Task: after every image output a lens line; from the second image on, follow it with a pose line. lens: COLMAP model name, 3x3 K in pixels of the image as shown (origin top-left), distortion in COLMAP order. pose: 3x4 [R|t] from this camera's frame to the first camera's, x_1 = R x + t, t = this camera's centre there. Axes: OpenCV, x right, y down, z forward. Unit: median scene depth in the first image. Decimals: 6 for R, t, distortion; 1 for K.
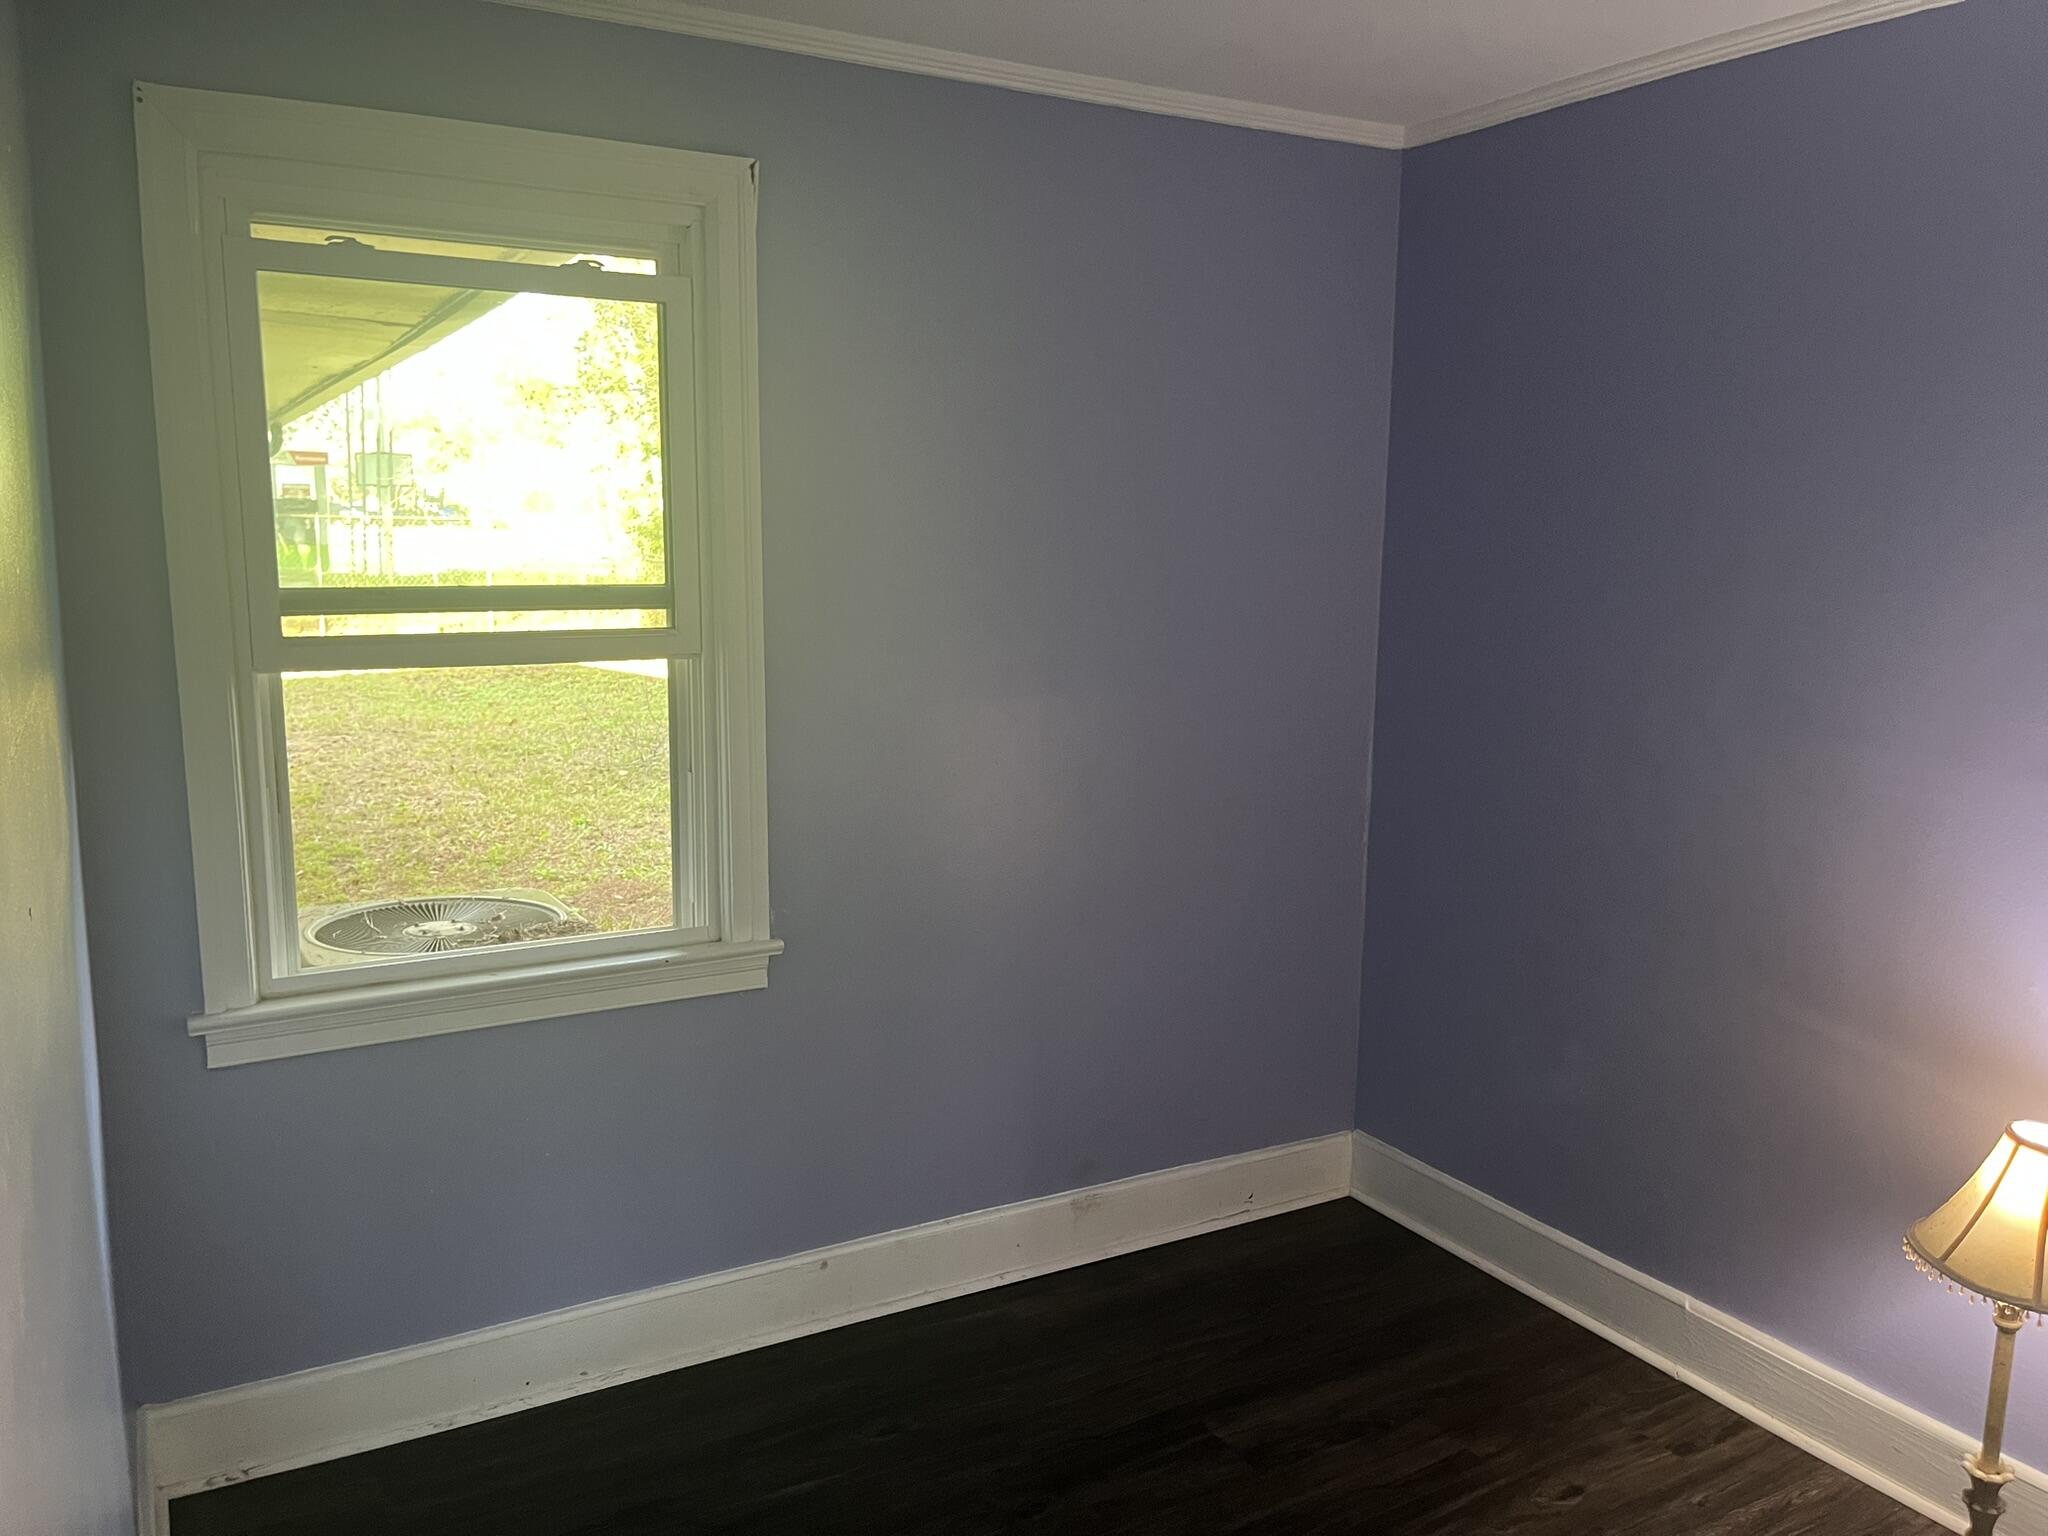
lens RADIAL K [[1556.9, 0, 1031.2], [0, 1556.9, 768.1], [0, 0, 1]] dist [0.059473, -0.084411]
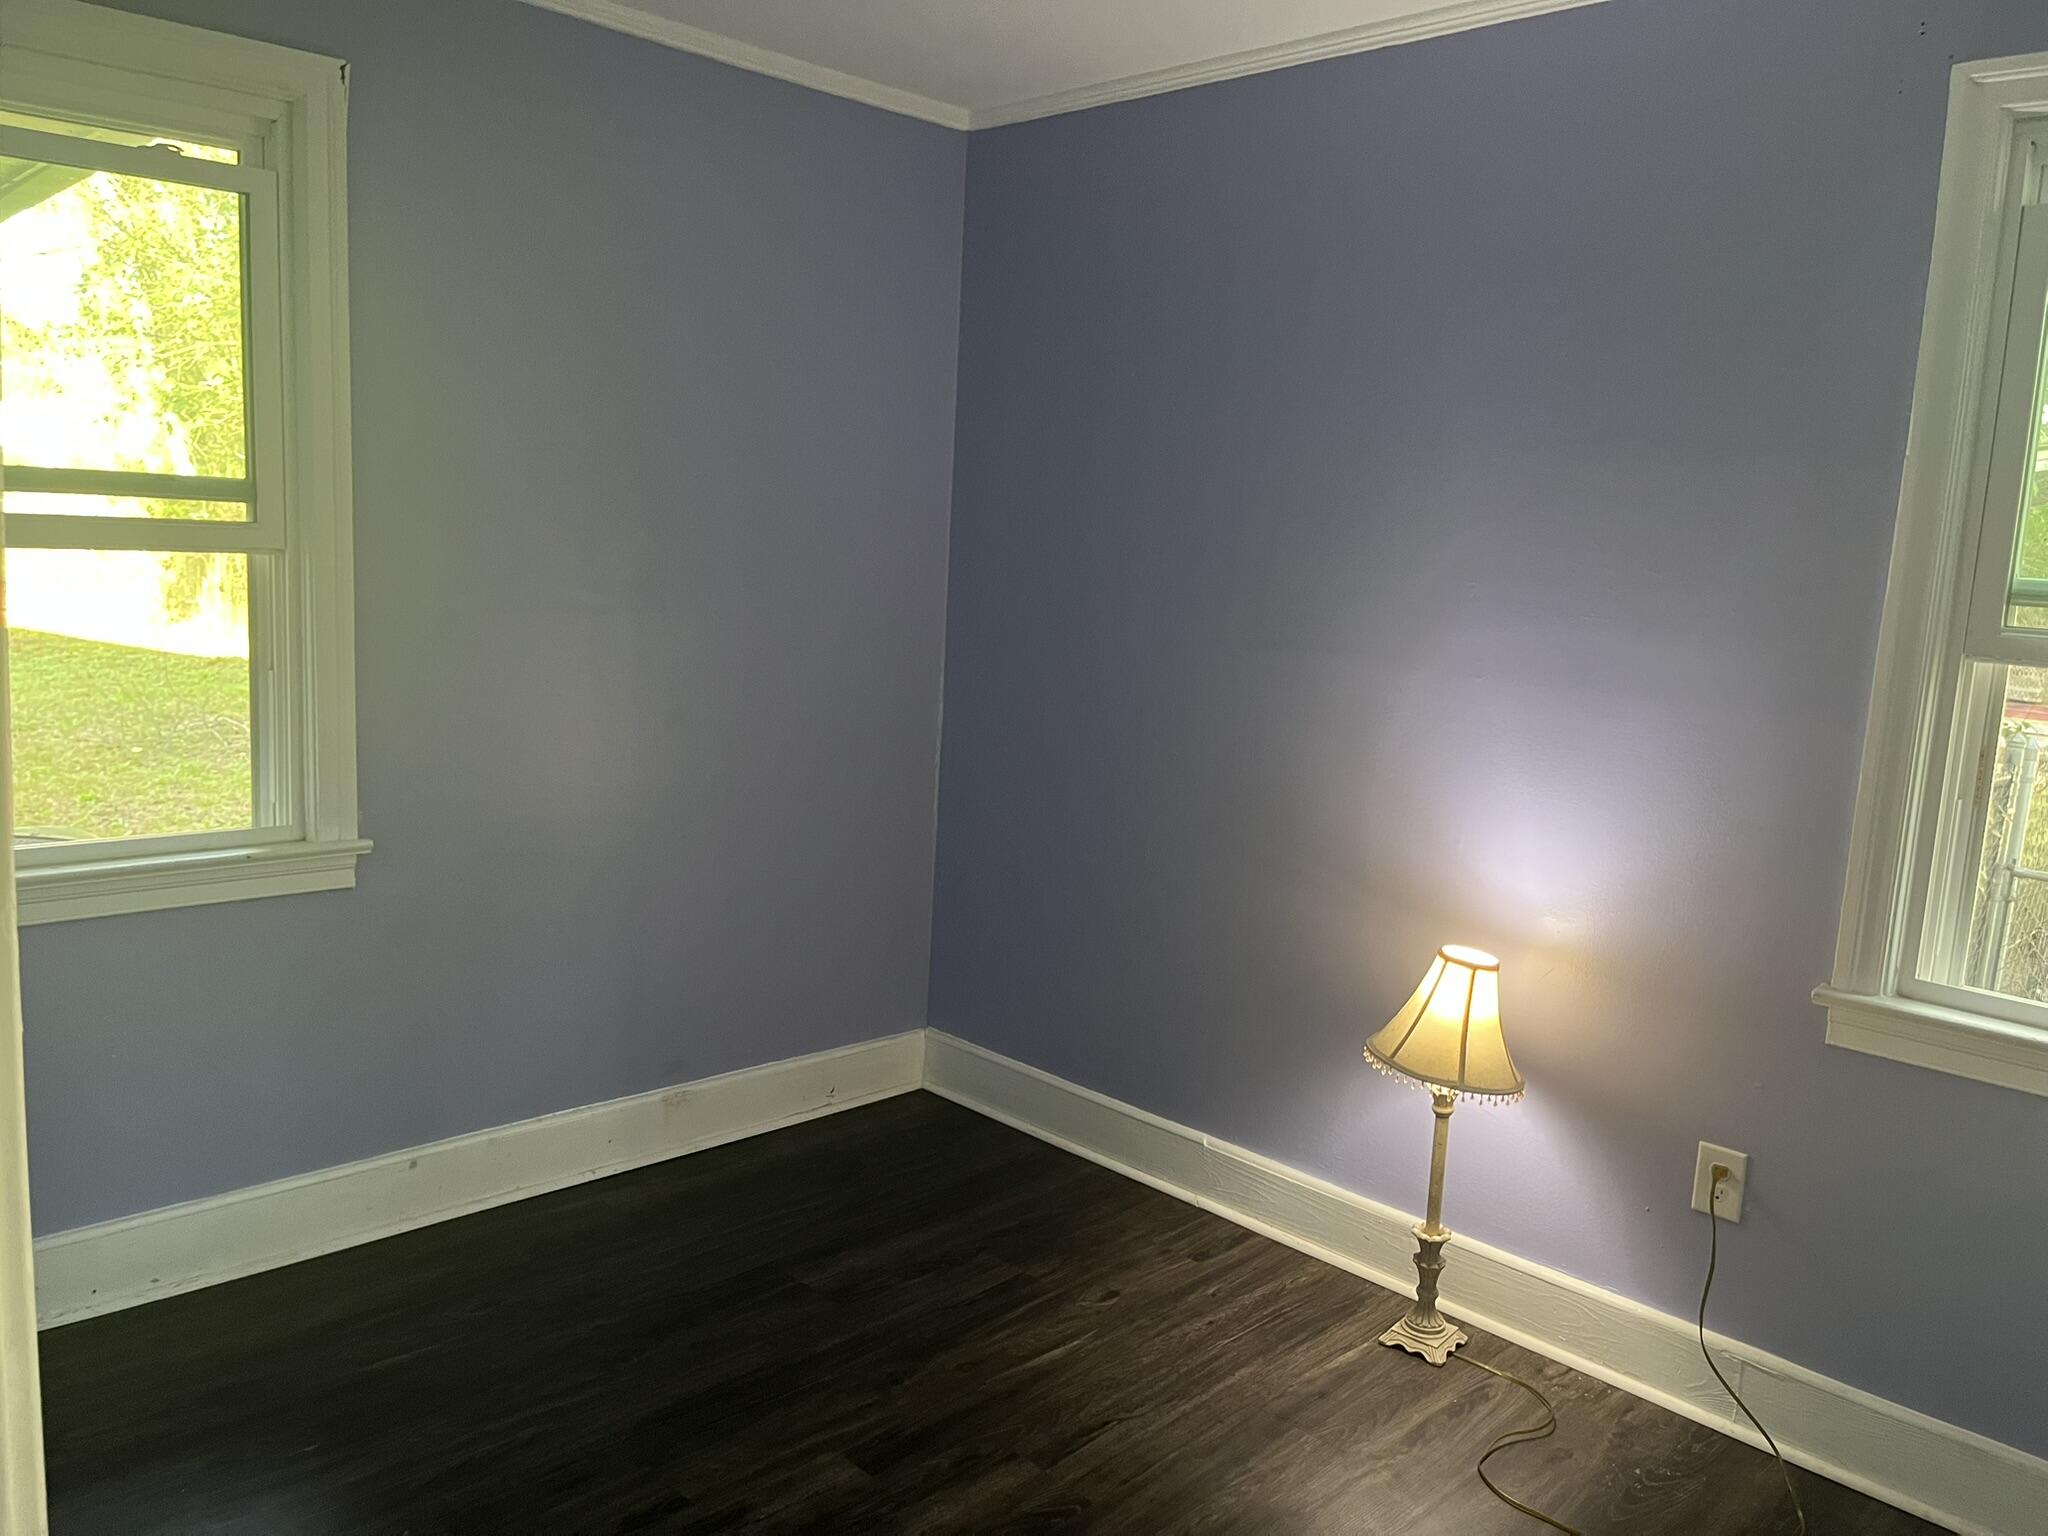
lens RADIAL K [[1556.9, 0, 1018.0], [0, 1556.9, 765.0], [0, 0, 1]] dist [0.059473, -0.084411]
pose [[0.965343, -0.000563, 0.260982, -0.020803], [0.001127, 0.999997, -0.002011, 0.064873], [-0.260980, 0.002235, 0.965342, -0.087862]]
